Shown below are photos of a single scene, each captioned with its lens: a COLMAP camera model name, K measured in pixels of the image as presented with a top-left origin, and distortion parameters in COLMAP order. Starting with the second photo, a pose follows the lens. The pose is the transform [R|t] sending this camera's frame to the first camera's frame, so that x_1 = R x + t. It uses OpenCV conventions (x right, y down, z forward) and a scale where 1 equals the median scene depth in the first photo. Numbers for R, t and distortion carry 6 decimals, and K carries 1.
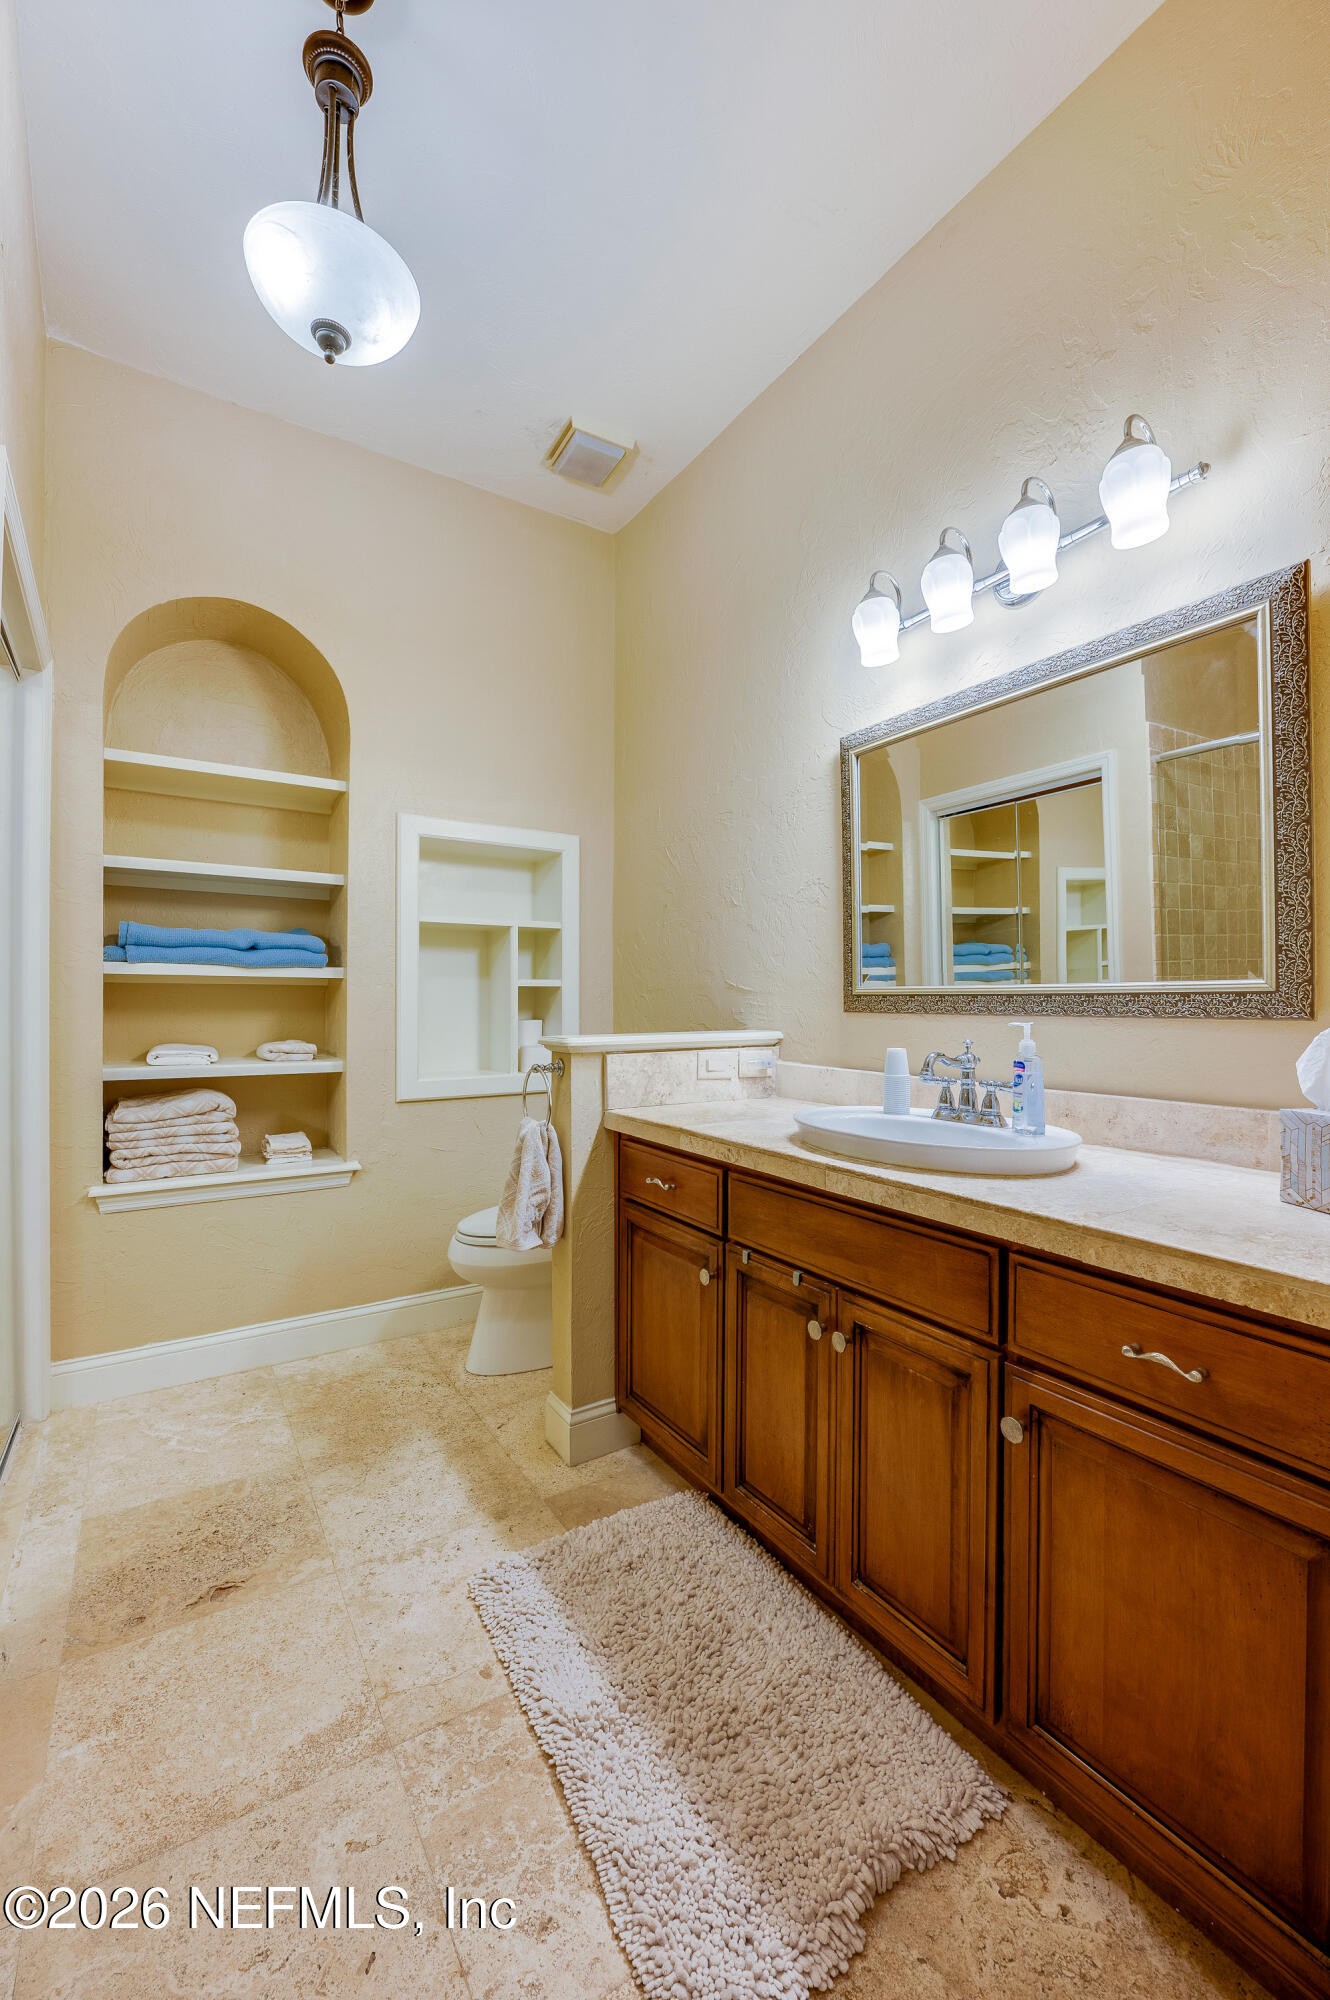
lens RADIAL K [[807.7, 0, 668.3], [0, 807.7, 1001.5], [0, 0, 1]] dist [-0.010112, 0.001155]
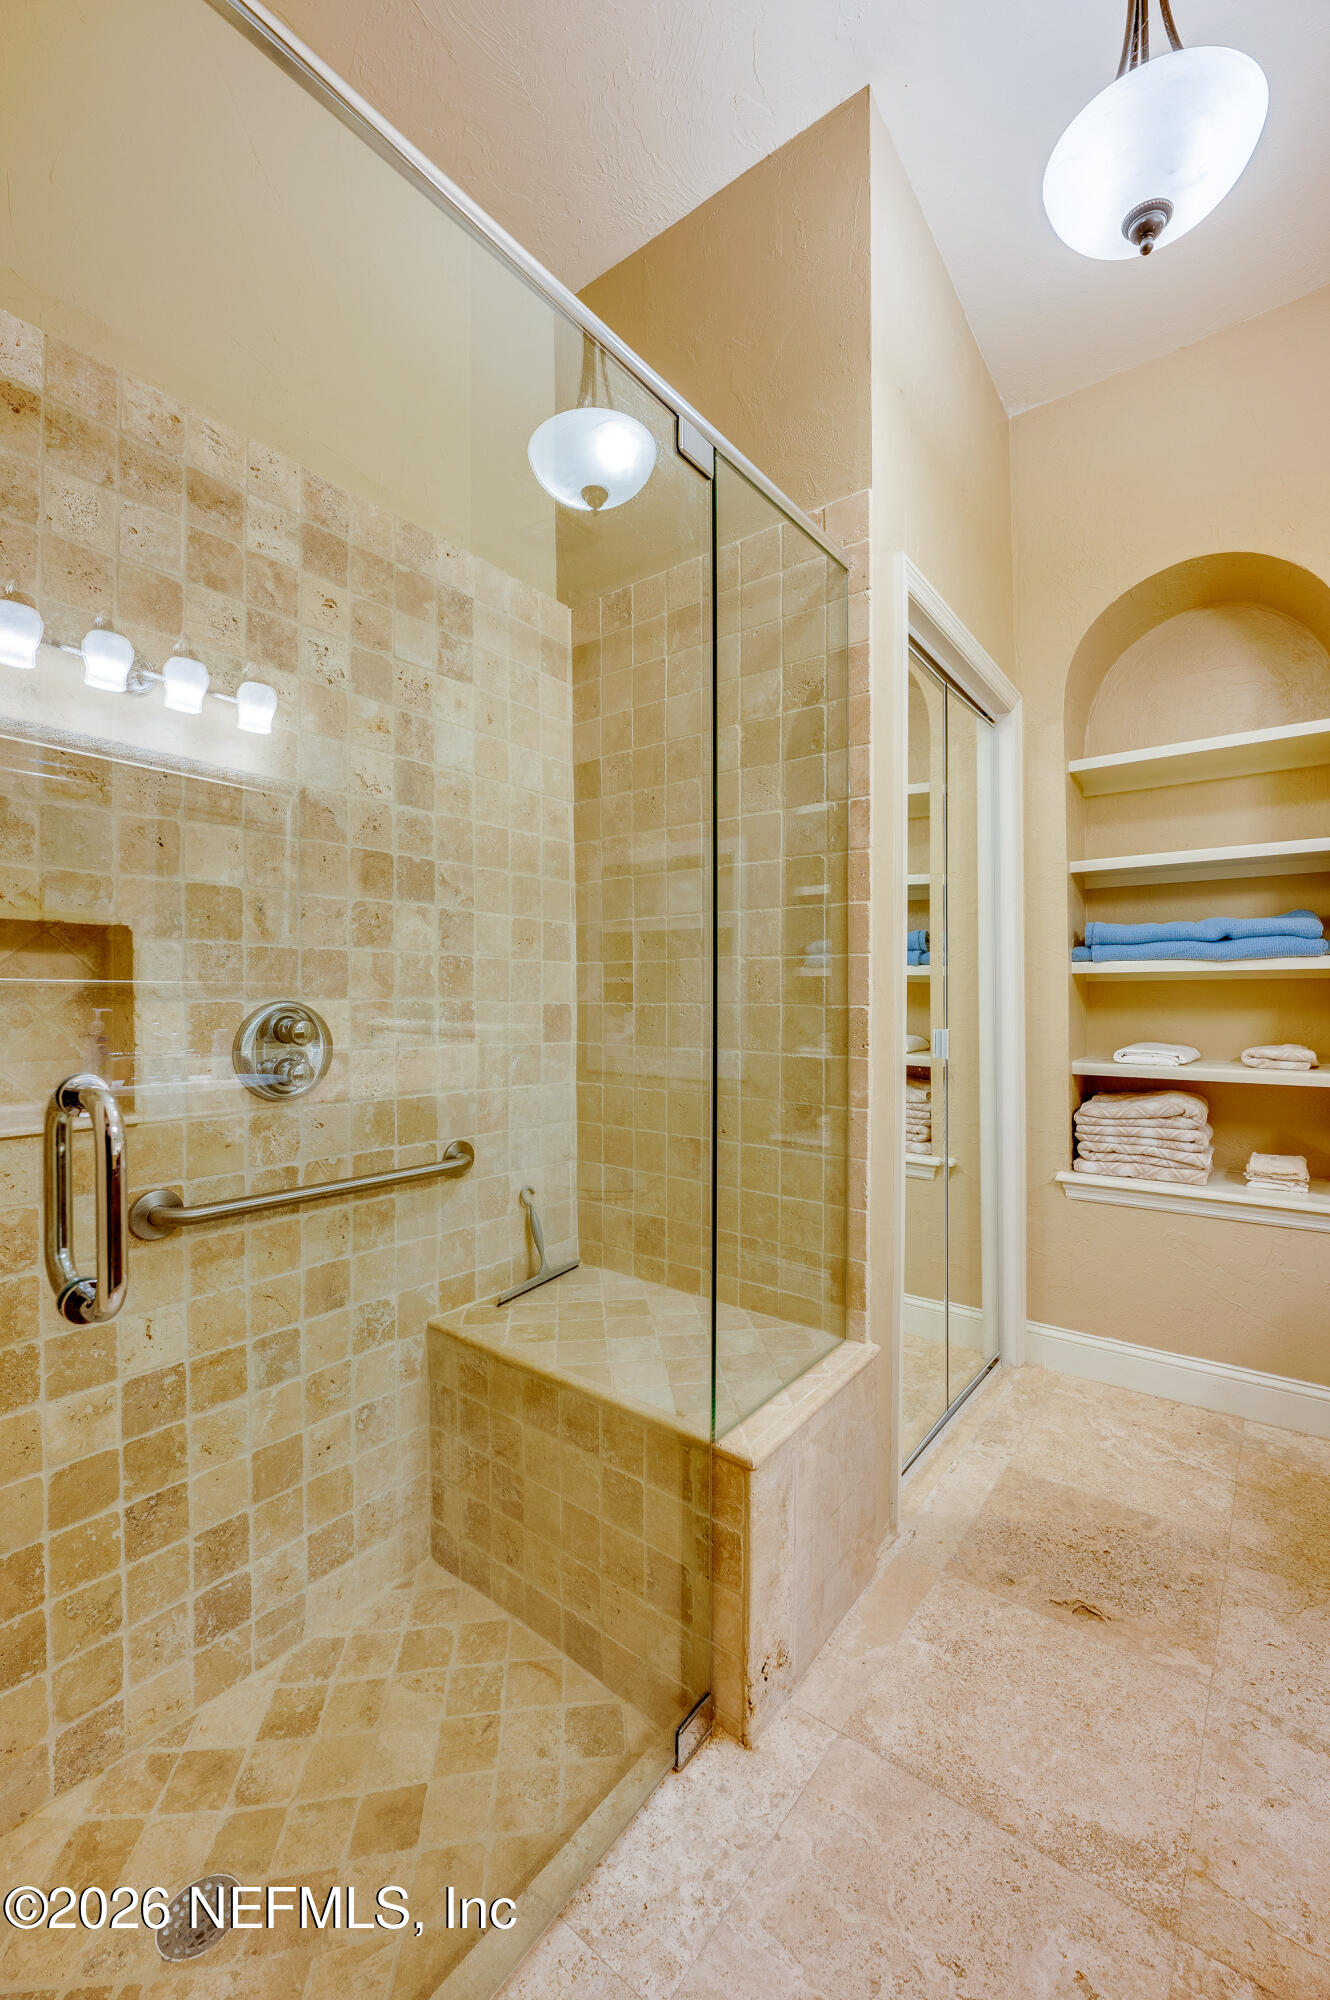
lens RADIAL K [[807.7, 0, 666.3], [0, 807.7, 999.8], [0, 0, 1]] dist [-0.010112, 0.001155]
pose [[0.333625, -0.004075, -0.942697, 0.126592], [0.006614, 0.999976, -0.001982, -0.001278], [0.942683, -0.005573, 0.333644, 0.139826]]
